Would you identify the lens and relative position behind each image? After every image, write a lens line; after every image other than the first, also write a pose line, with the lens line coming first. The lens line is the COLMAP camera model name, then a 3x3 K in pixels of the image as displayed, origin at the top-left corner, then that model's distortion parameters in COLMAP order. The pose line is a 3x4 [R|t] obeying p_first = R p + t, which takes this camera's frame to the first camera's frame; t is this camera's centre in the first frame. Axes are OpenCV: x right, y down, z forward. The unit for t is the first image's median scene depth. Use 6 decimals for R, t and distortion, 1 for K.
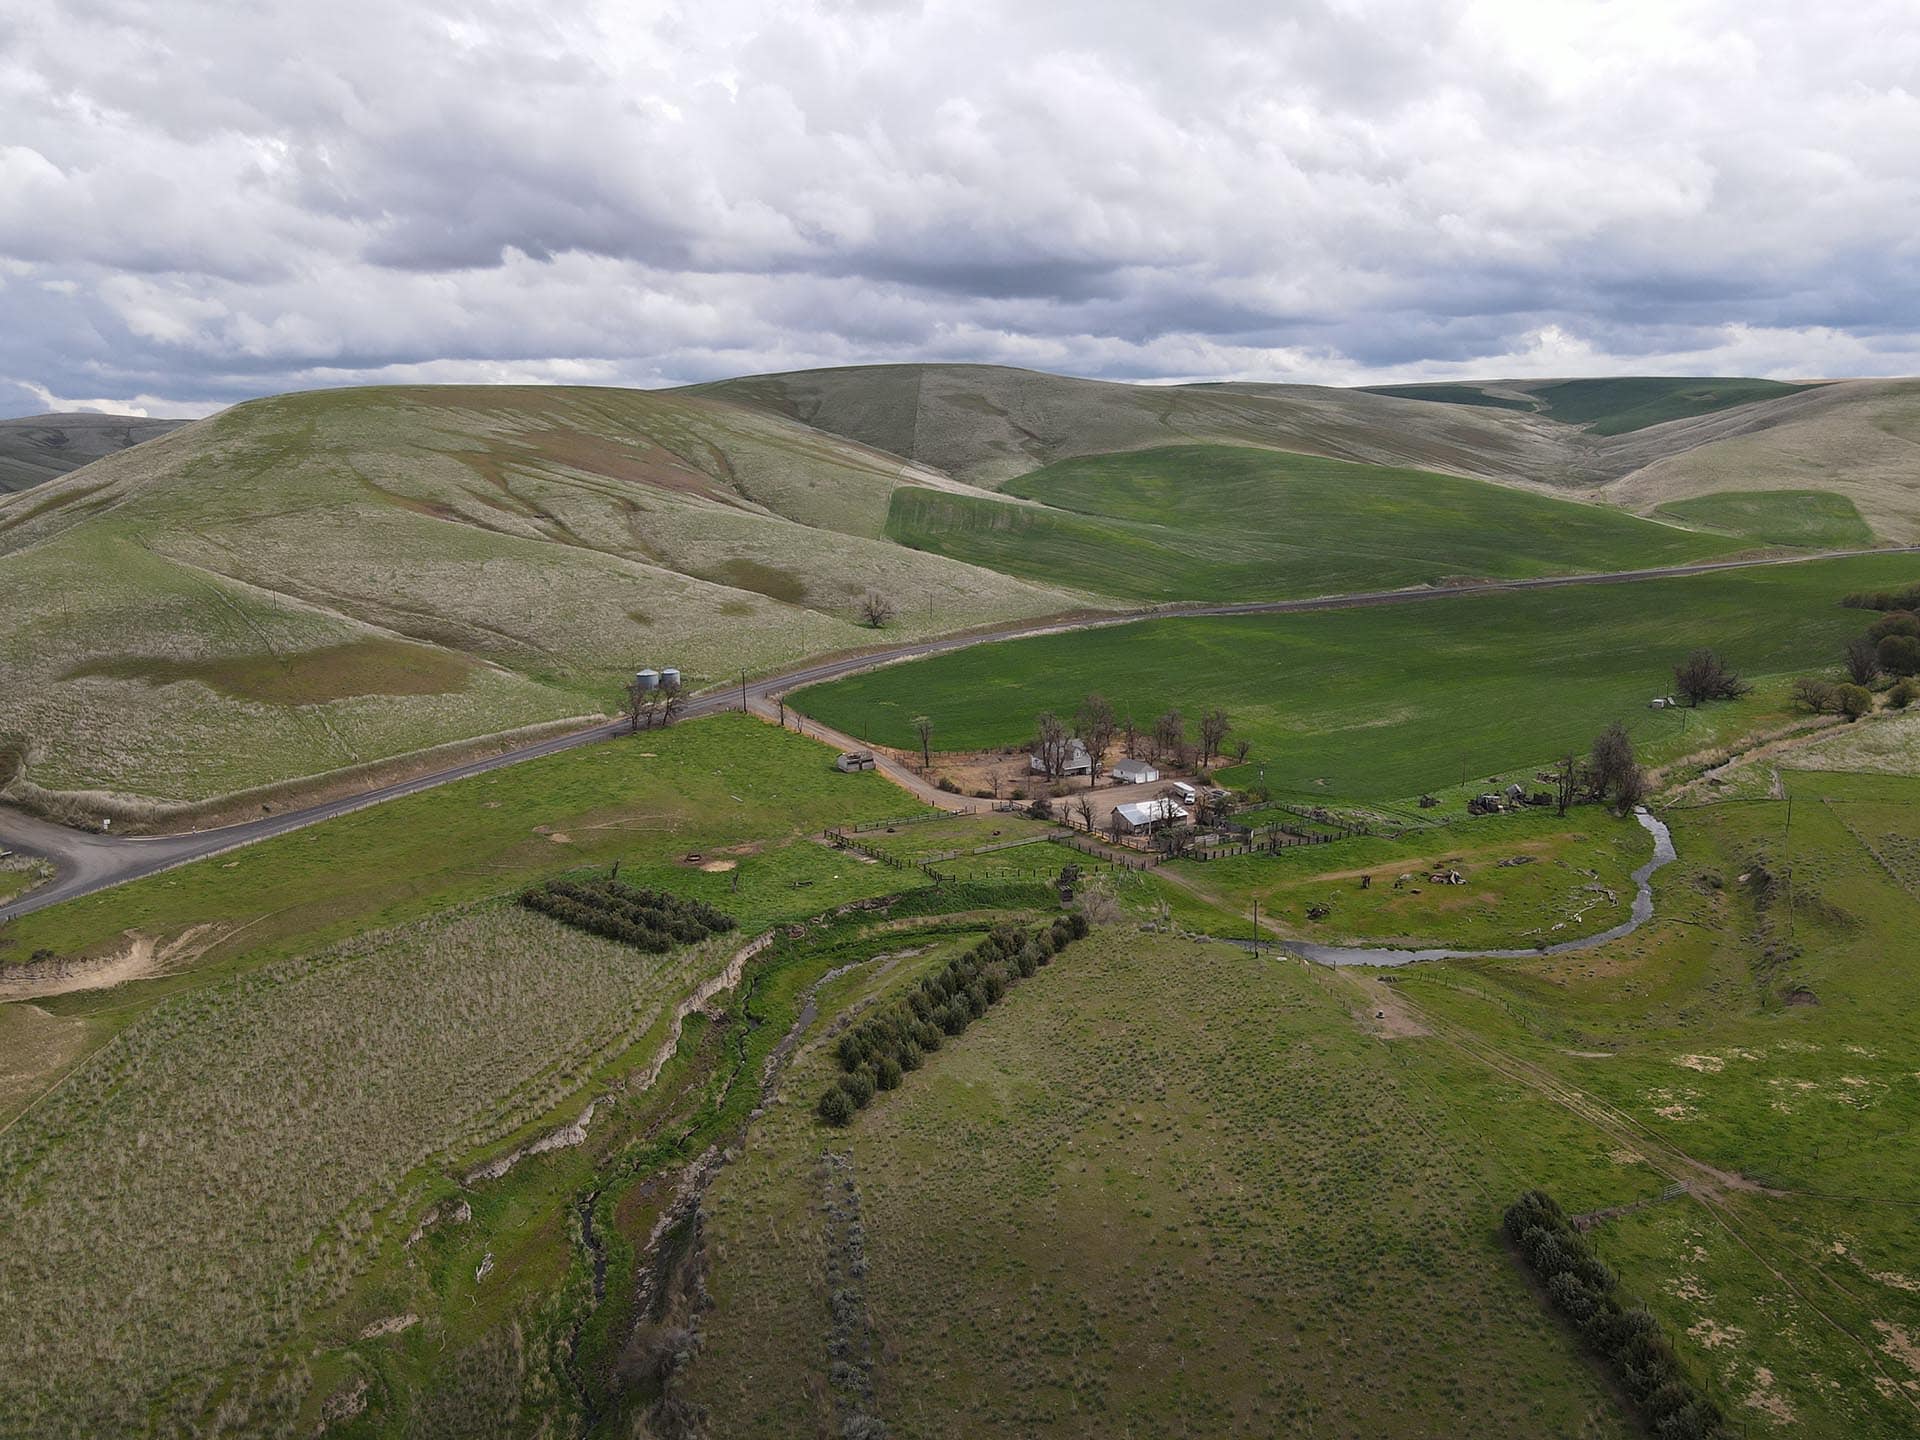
lens RADIAL K [[1377.5, 0, 960.0], [0, 1377.5, 720.0], [0, 0, 1]] dist [-0.030280, 0.045614]
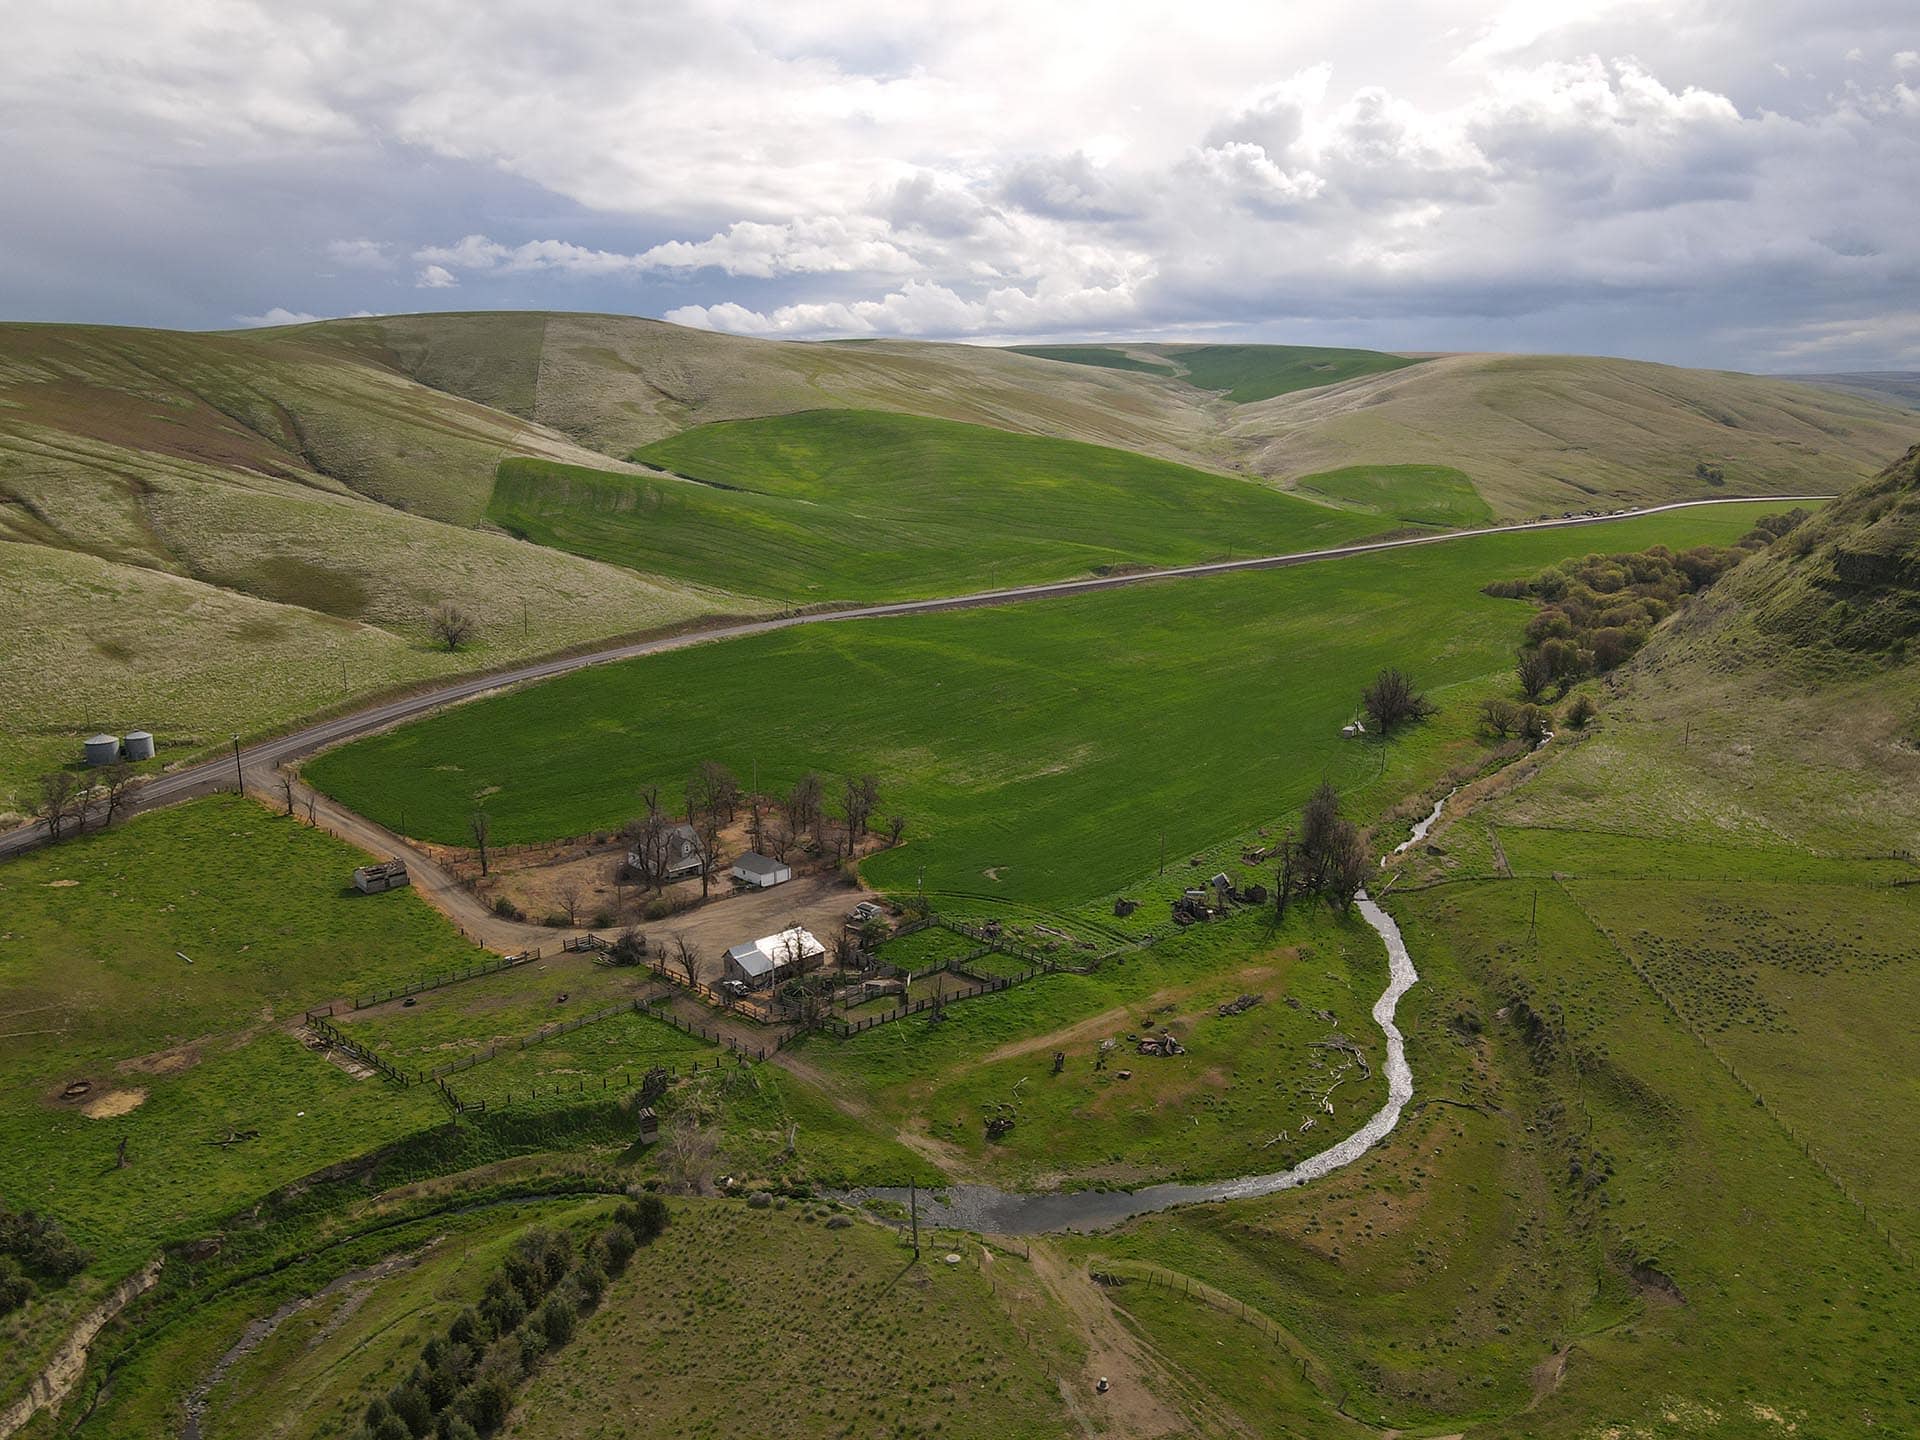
lens RADIAL K [[1377.5, 0, 960.0], [0, 1377.5, 720.0], [0, 0, 1]] dist [-0.030280, 0.045614]
pose [[0.970551, -0.034548, 0.238404, 0.049004], [0.026520, 0.998971, 0.036798, -0.066594], [-0.239430, -0.029392, 0.970469, 0.201126]]
